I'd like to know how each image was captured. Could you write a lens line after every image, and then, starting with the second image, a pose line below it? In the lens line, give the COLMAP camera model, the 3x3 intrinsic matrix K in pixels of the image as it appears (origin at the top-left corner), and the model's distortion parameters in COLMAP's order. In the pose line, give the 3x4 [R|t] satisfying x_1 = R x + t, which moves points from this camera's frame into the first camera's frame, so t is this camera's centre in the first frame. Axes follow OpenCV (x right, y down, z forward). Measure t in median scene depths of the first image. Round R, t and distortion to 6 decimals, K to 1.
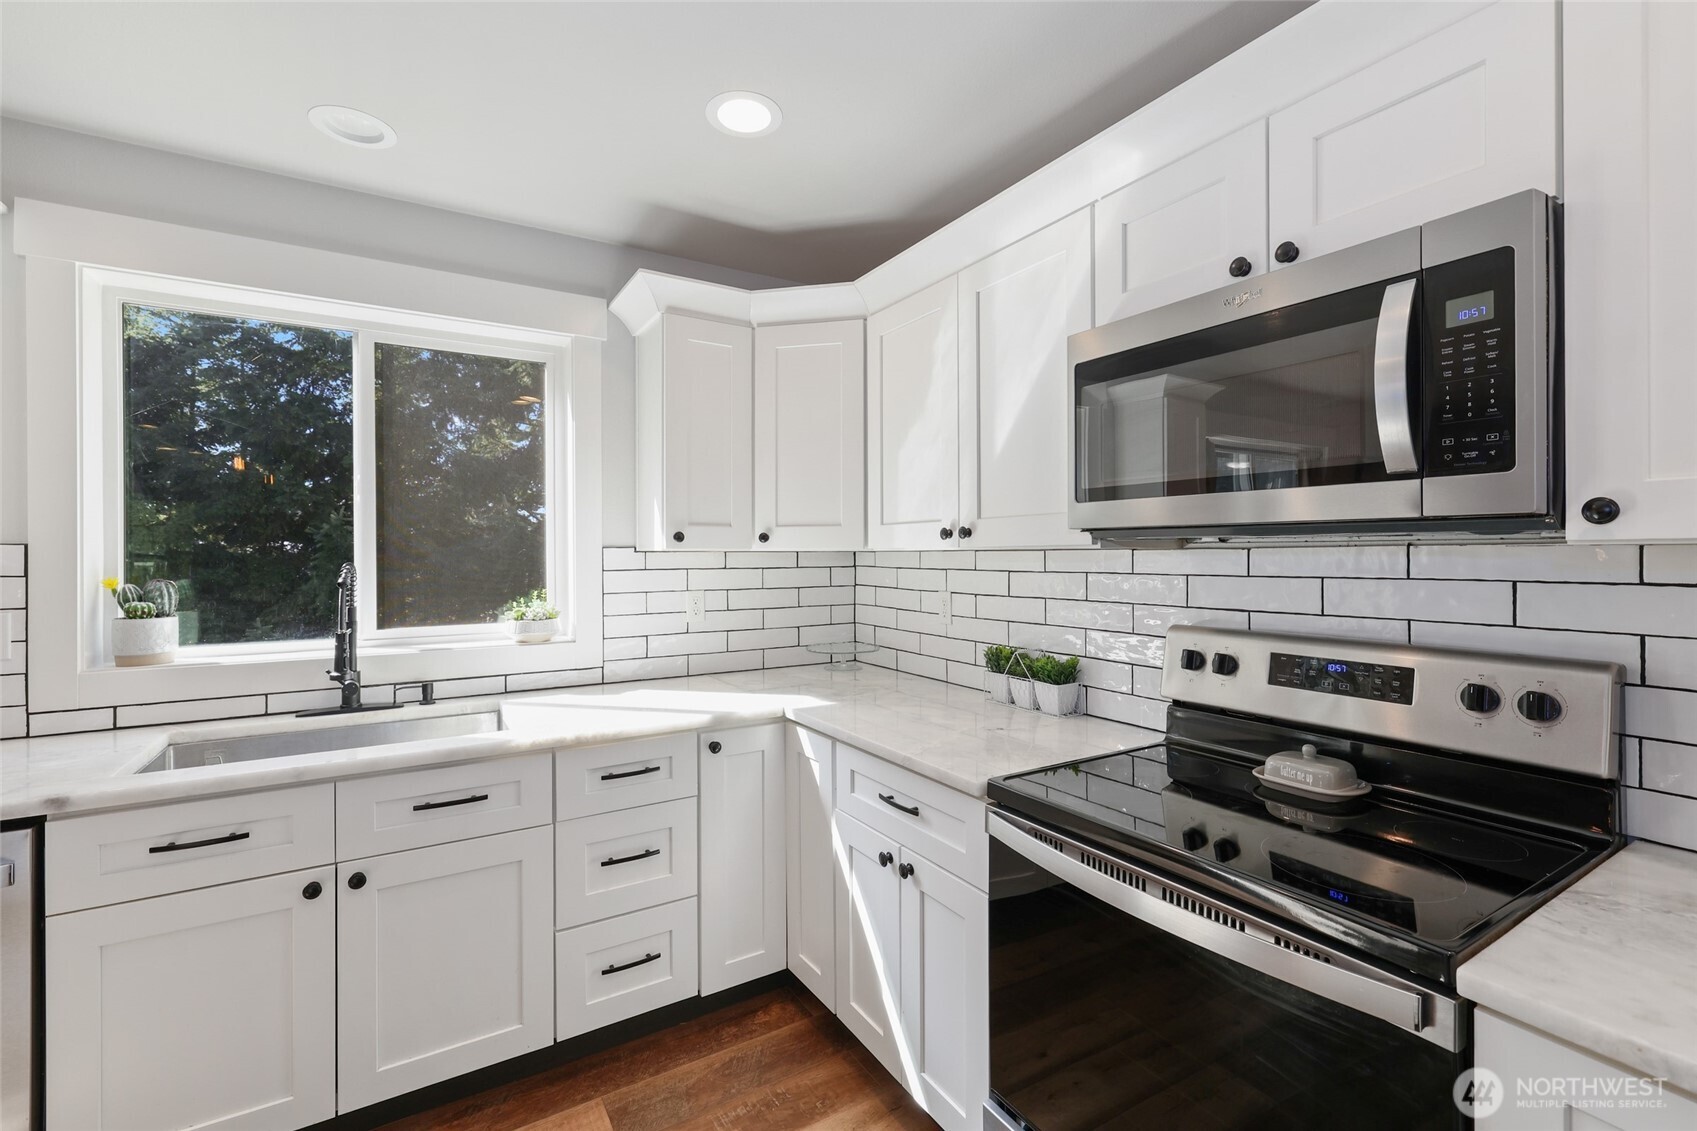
lens RADIAL K [[729.8, 0, 844.6], [0, 729.8, 553.7], [0, 0, 1]] dist [0.000760, 0.000604]
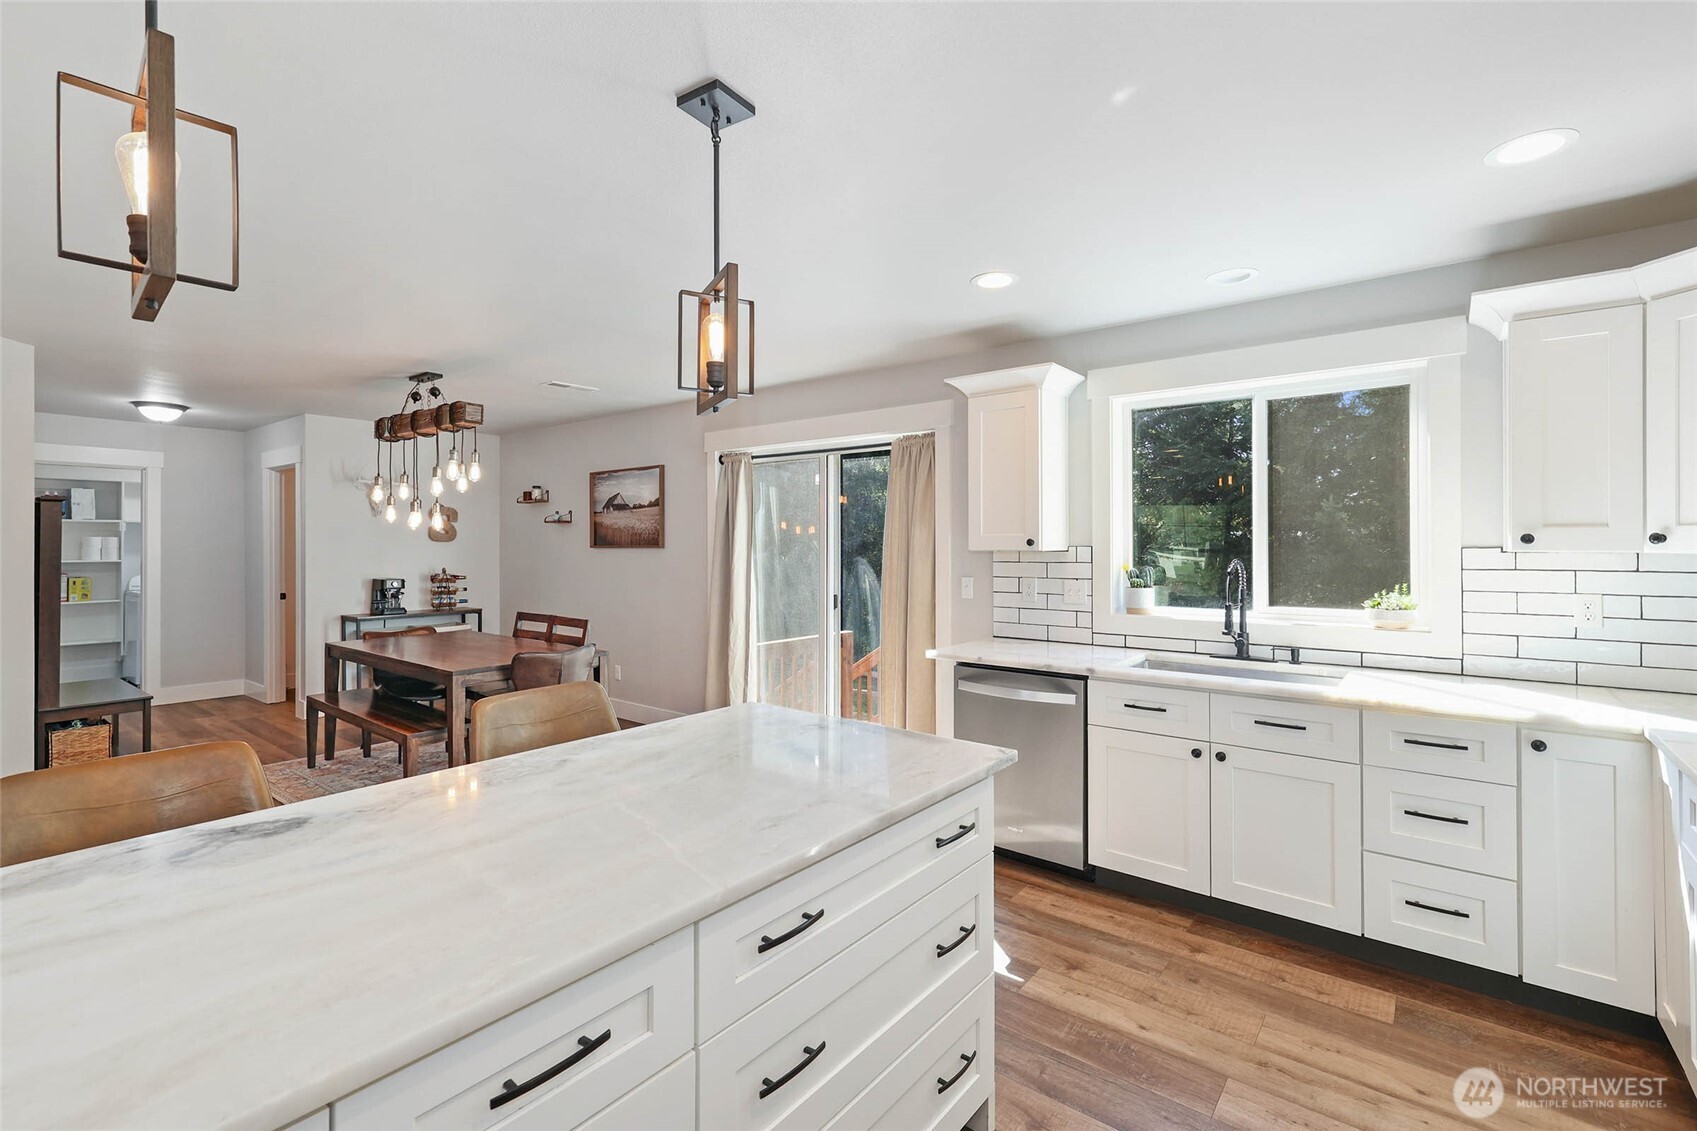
lens RADIAL K [[729.8, 0, 844.6], [0, 729.8, 553.7], [0, 0, 1]] dist [0.000760, 0.000604]
pose [[0.340133, 0.012959, -0.940288, 0.414095], [0.001676, 0.999895, 0.014387, -0.018826], [0.940376, -0.006470, 0.340076, -0.242632]]
